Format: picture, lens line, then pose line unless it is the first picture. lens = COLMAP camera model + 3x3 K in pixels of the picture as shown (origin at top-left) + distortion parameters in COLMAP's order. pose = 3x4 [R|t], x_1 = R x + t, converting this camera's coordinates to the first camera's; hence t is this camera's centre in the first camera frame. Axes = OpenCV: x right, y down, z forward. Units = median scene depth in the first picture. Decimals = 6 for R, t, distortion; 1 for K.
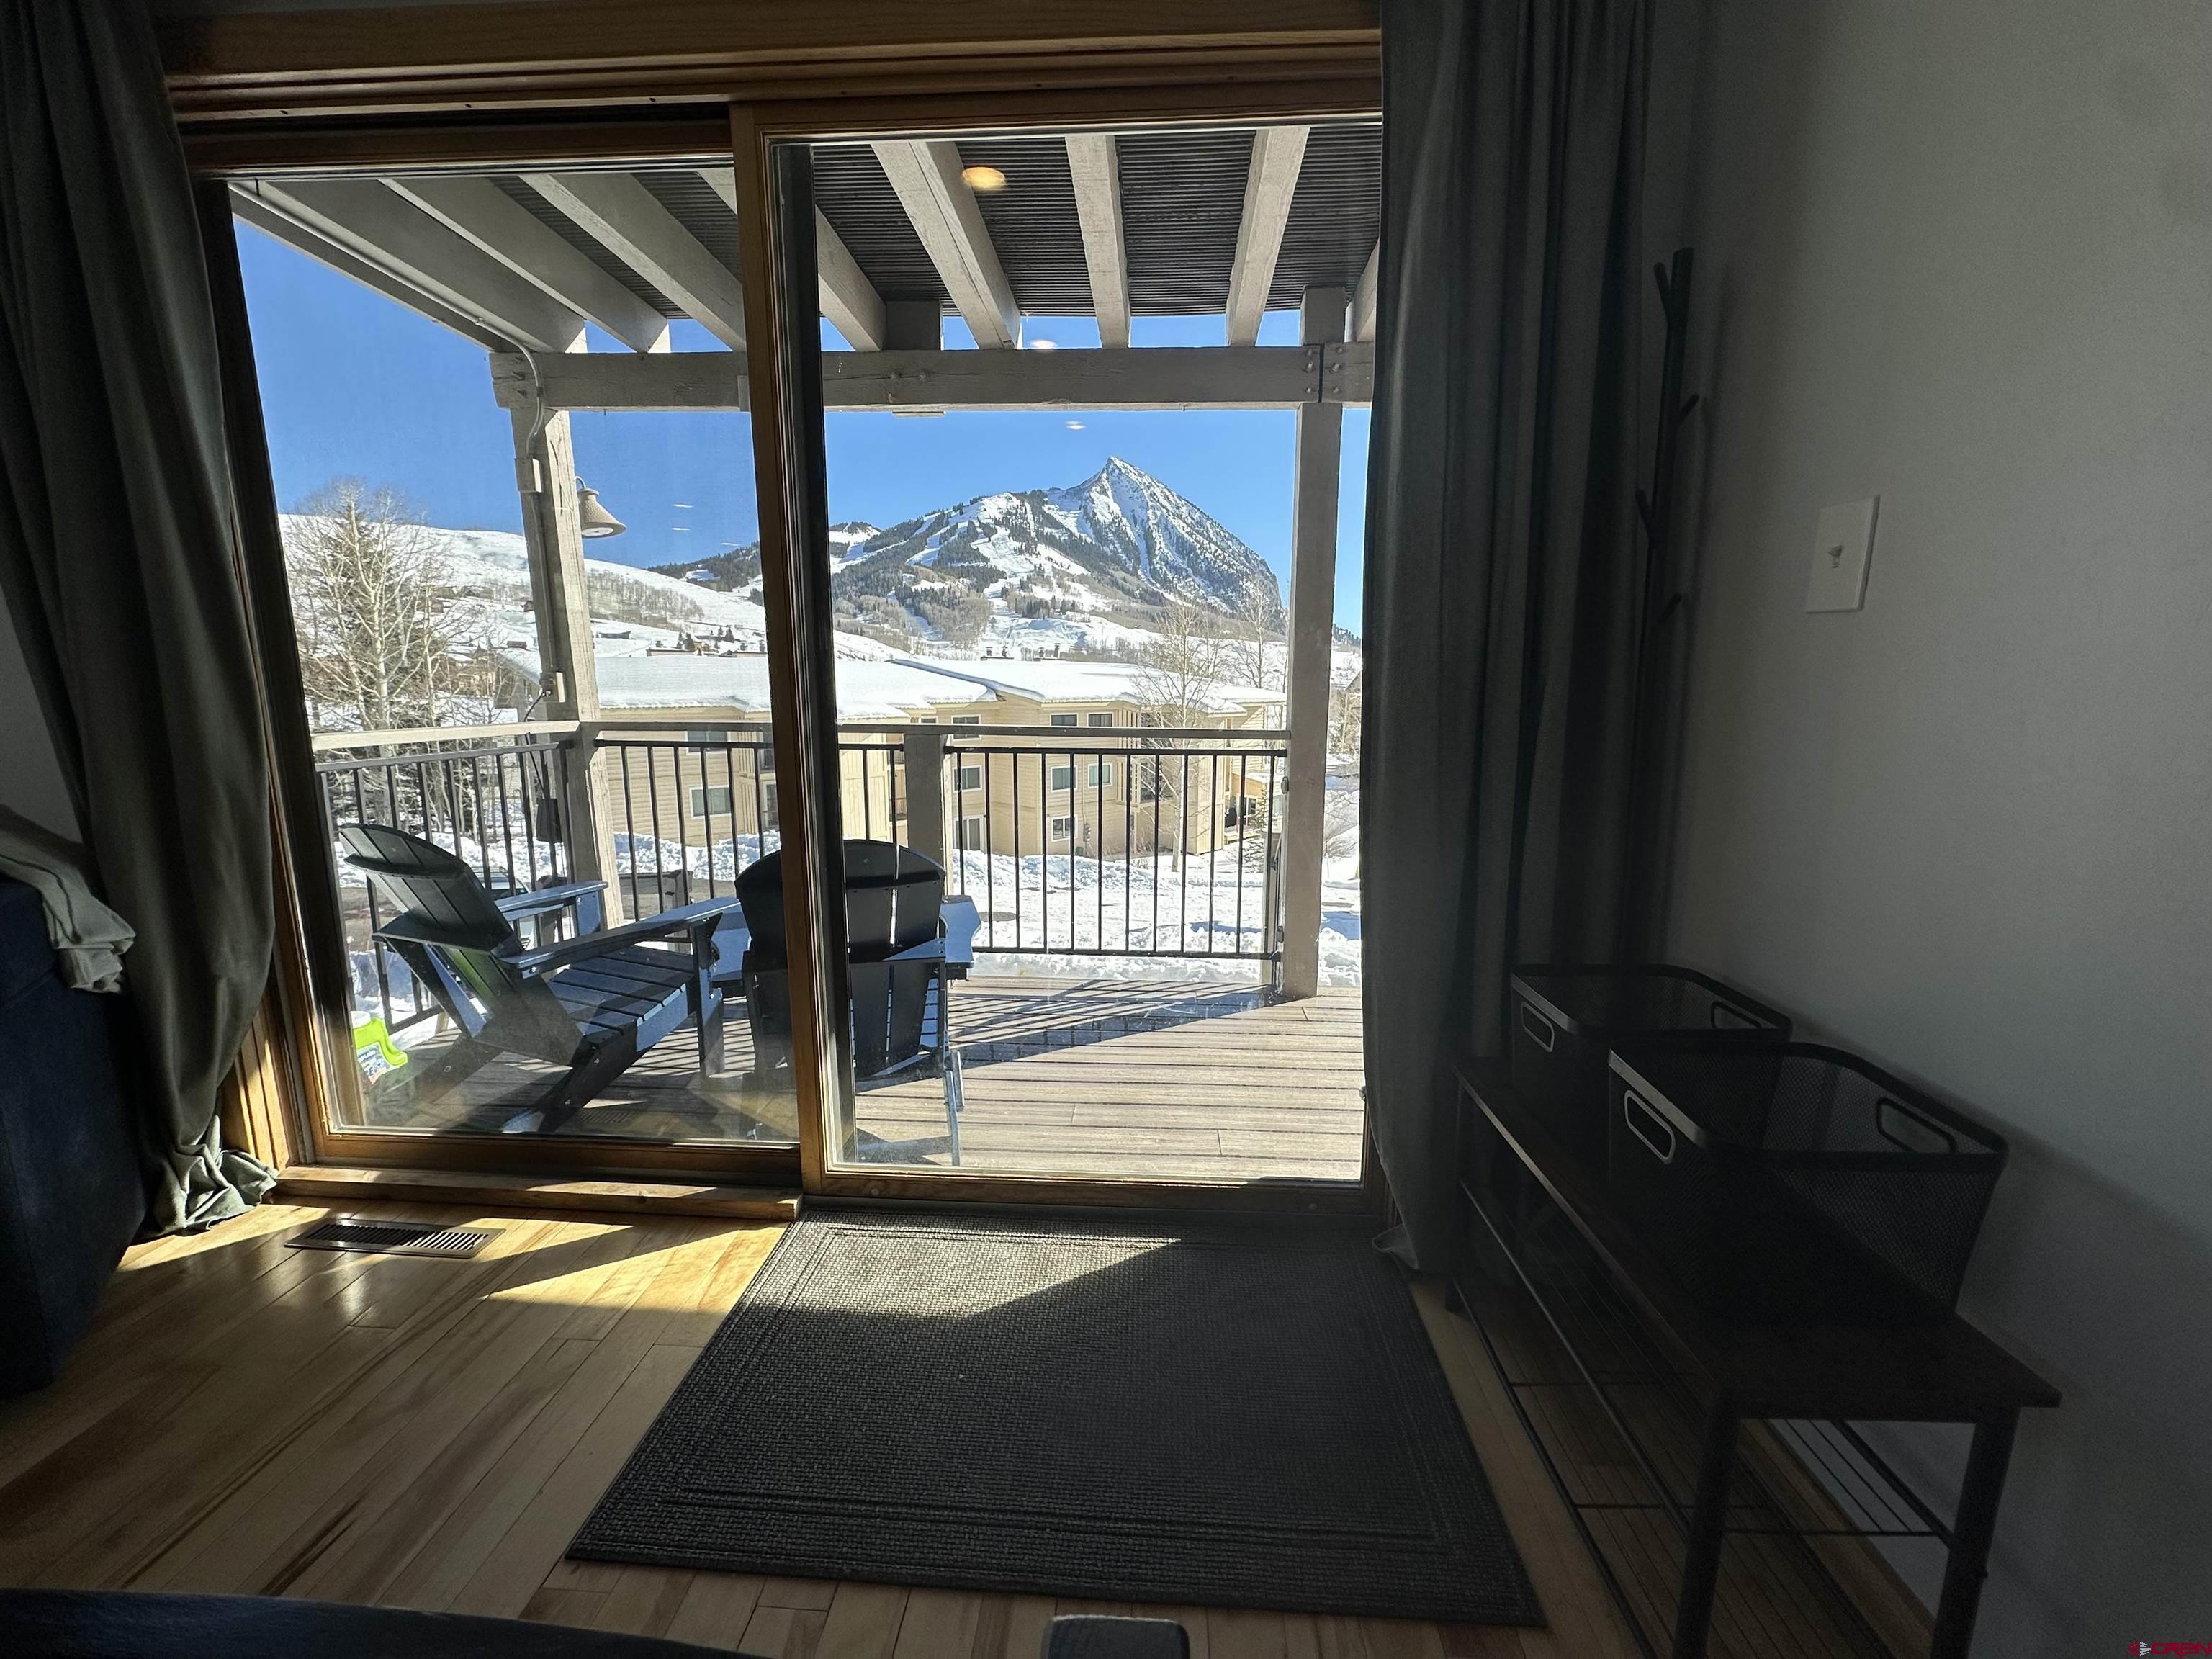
lens RADIAL K [[879.4, 0, 1118.3], [0, 879.4, 832.4], [0, 0, 1]] dist [-0.005385, 0.000575]
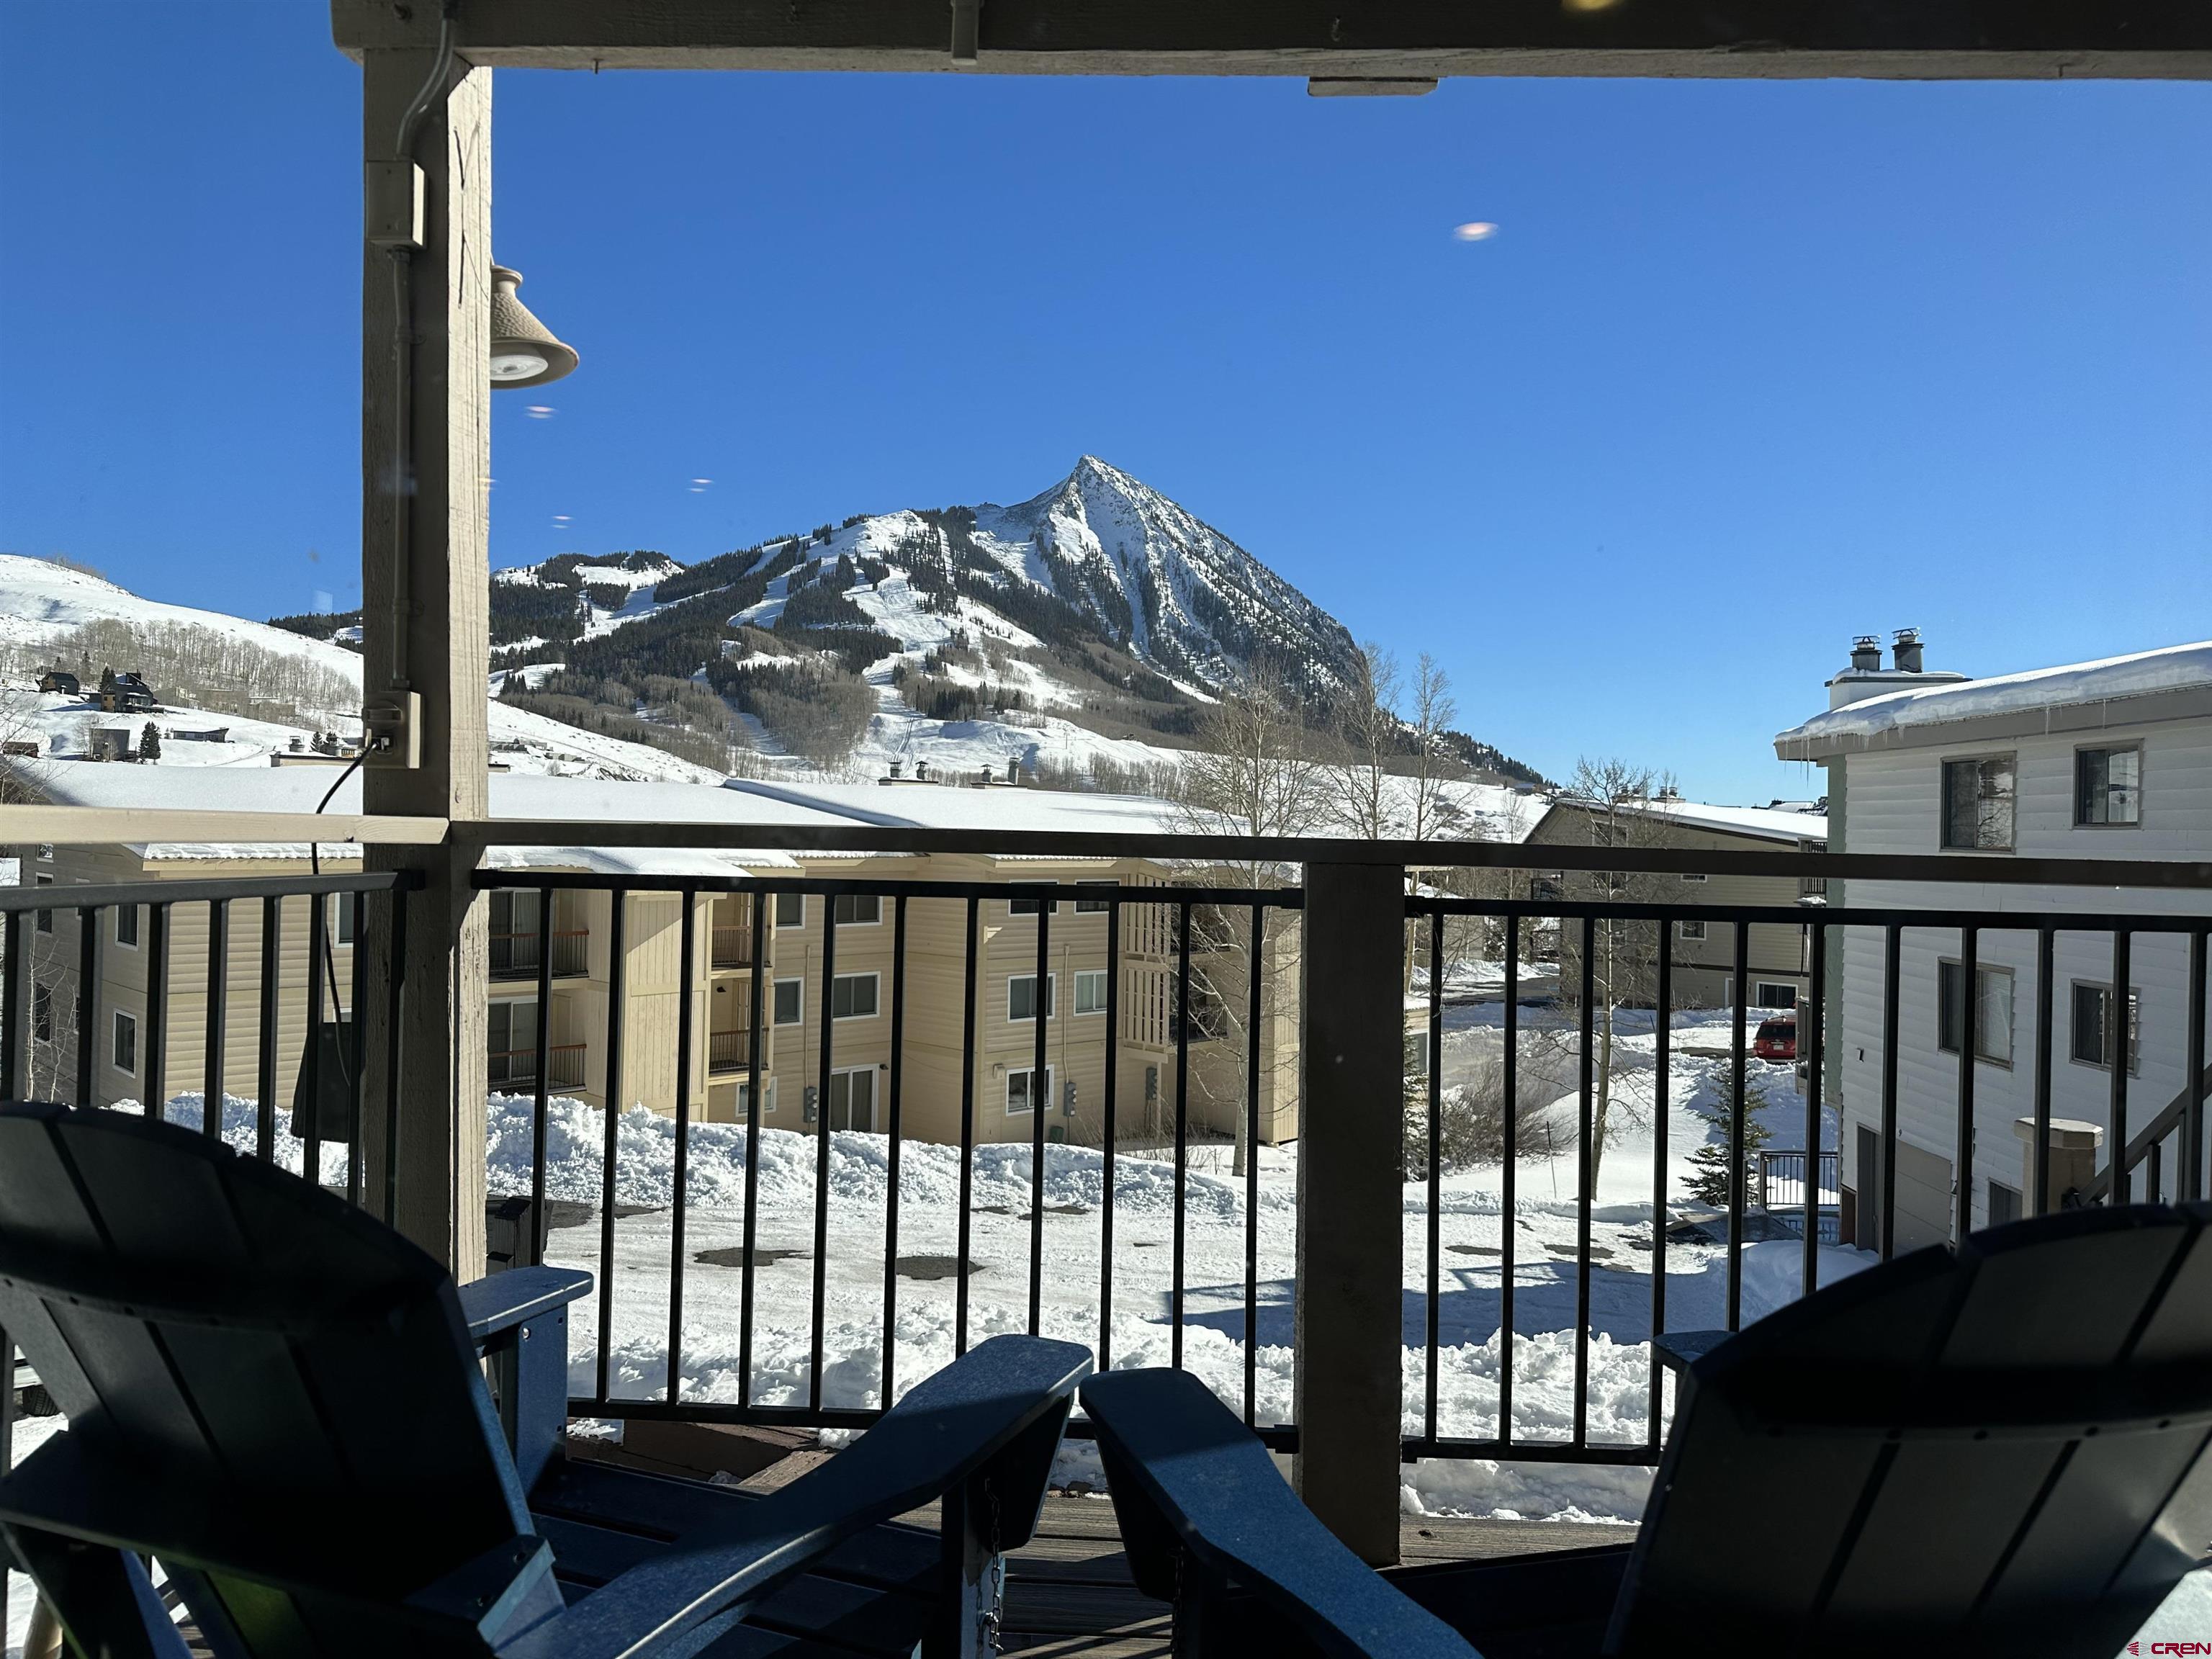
lens RADIAL K [[1561.5, 0, 1113.1], [0, 1561.5, 842.0], [0, 0, 1]] dist [0.039995, -0.026375]
pose [[0.999756, 0.016399, 0.014799, -0.344815], [-0.013785, 0.986682, -0.162076, -0.008533], [-0.017259, 0.161832, 0.986667, 0.324768]]
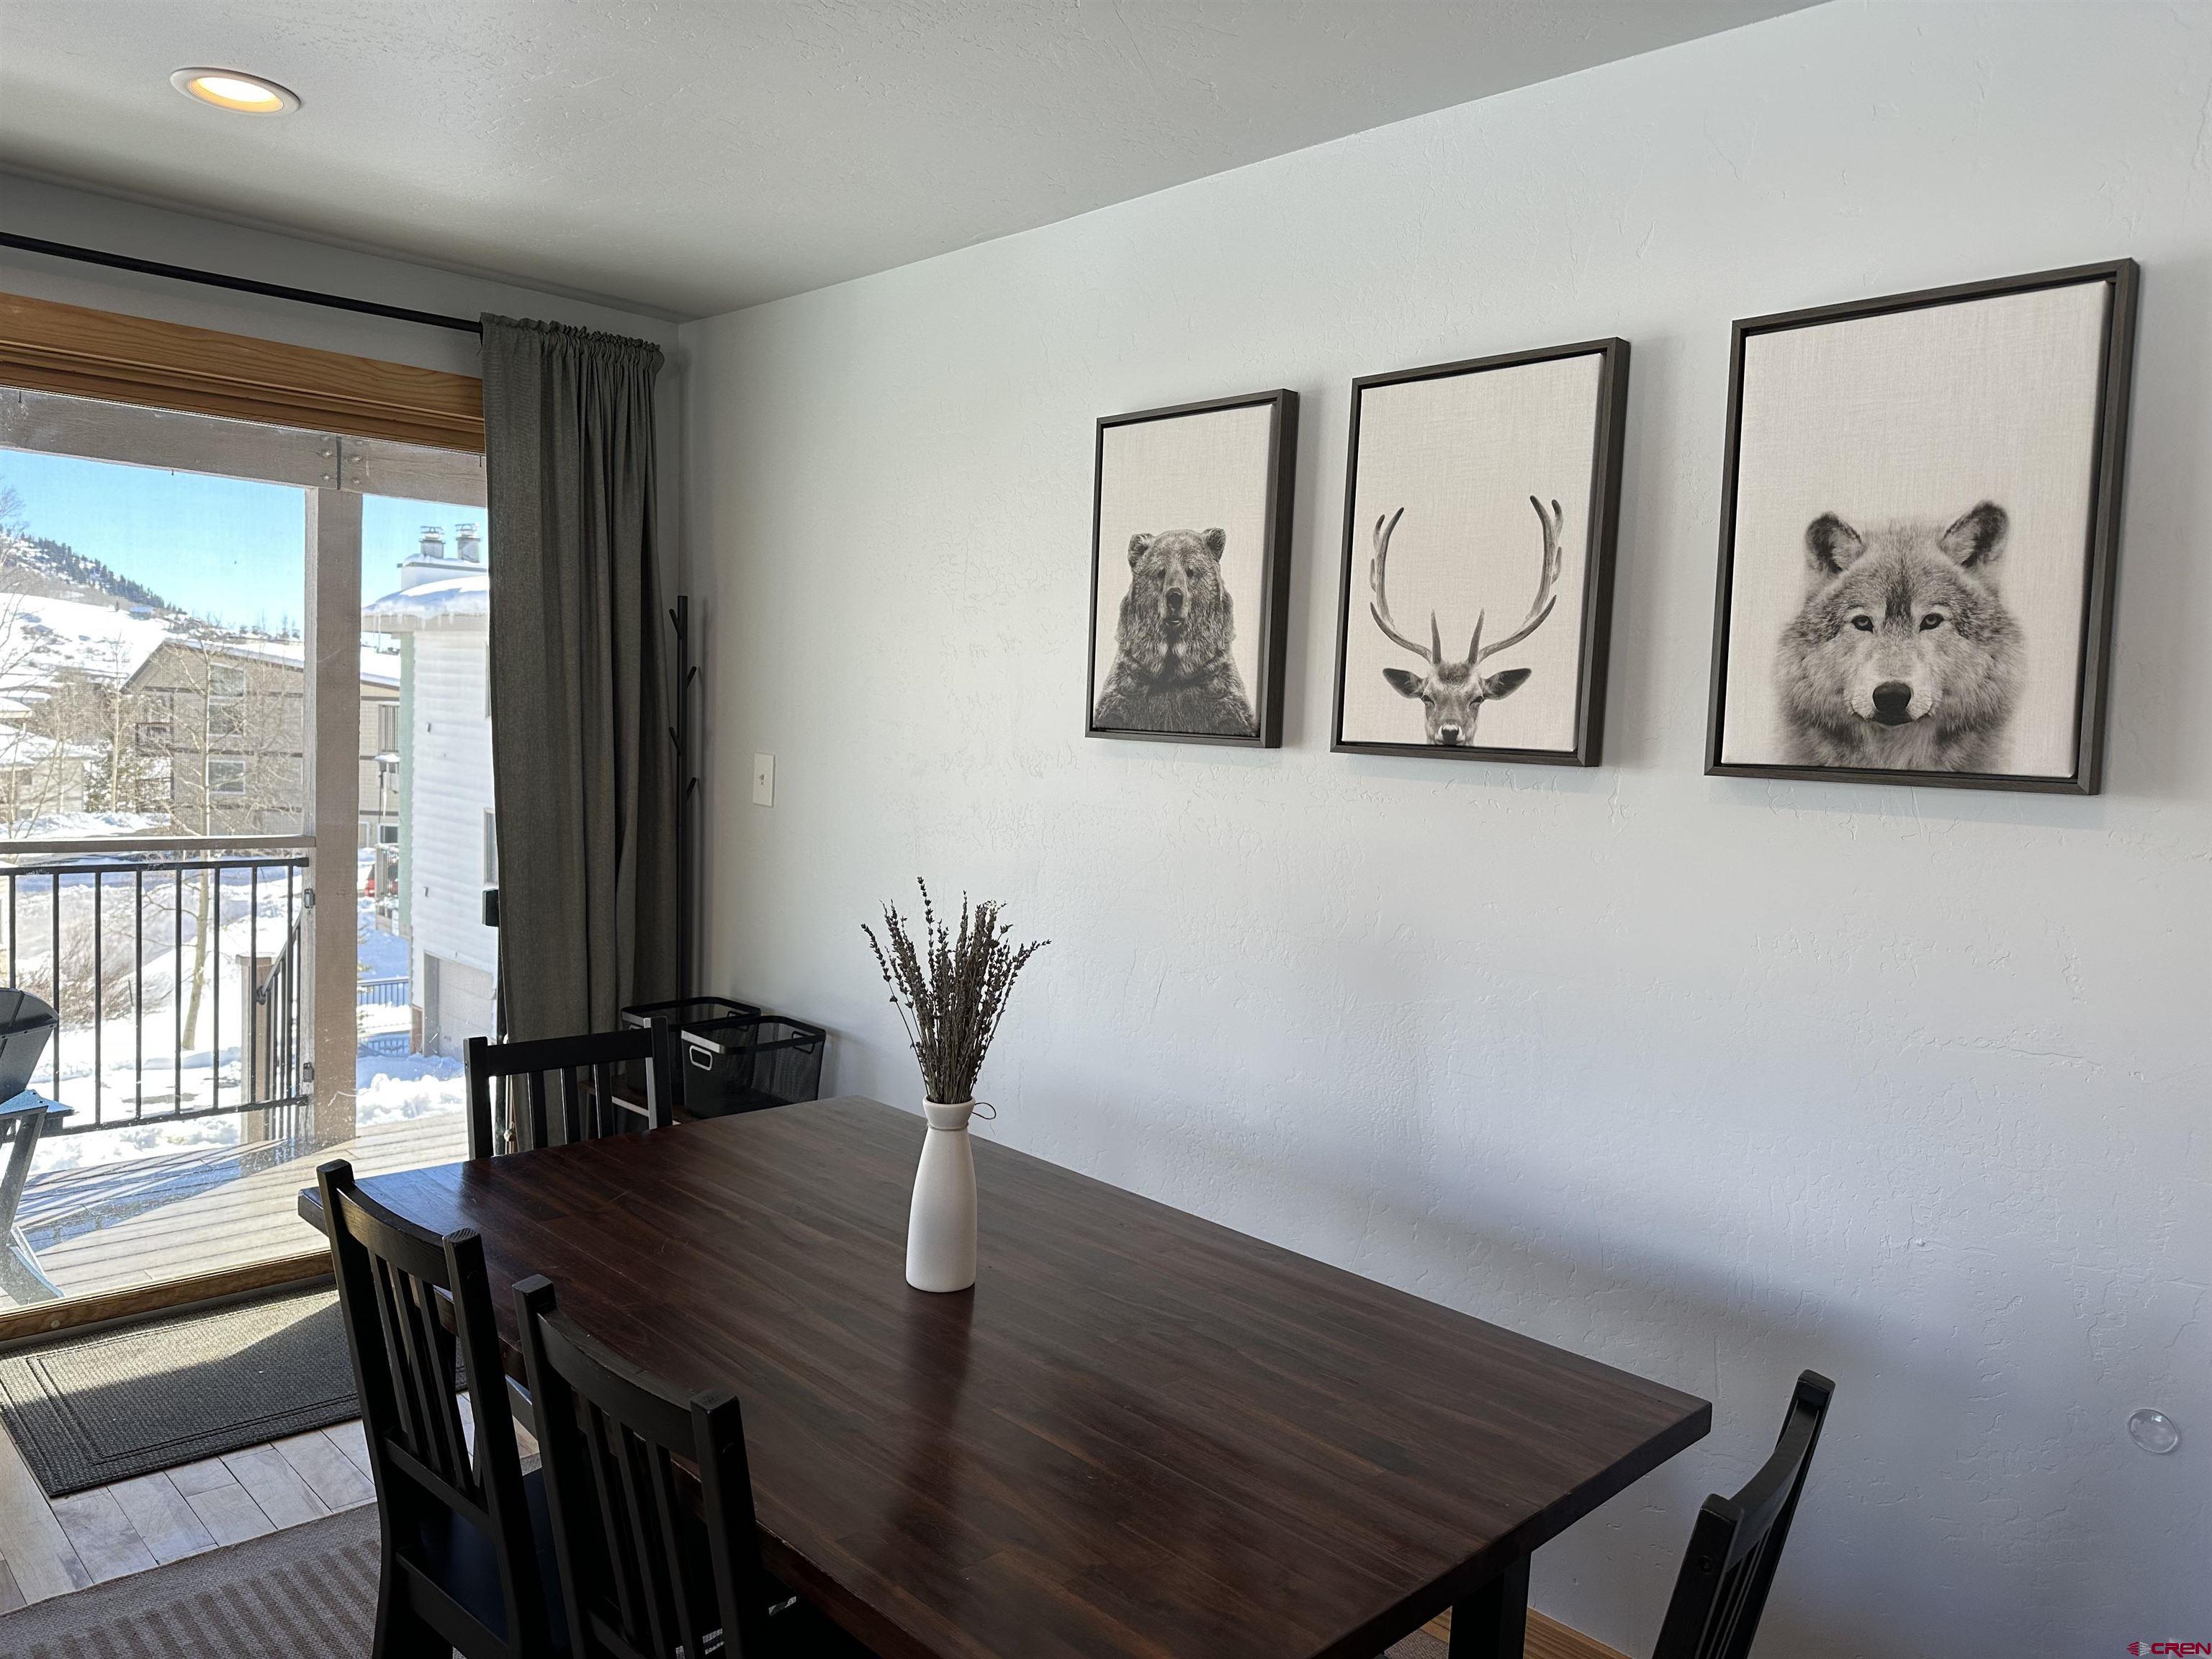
lens RADIAL K [[1543.1, 0, 1112.1], [0, 1543.1, 817.9], [0, 0, 1]] dist [0.040422, -0.052094]
pose [[0.678458, -0.027997, 0.734106, -0.396300], [0.085321, 0.995514, -0.040887, -0.002455], [-0.729668, 0.090375, 0.677803, -0.631333]]
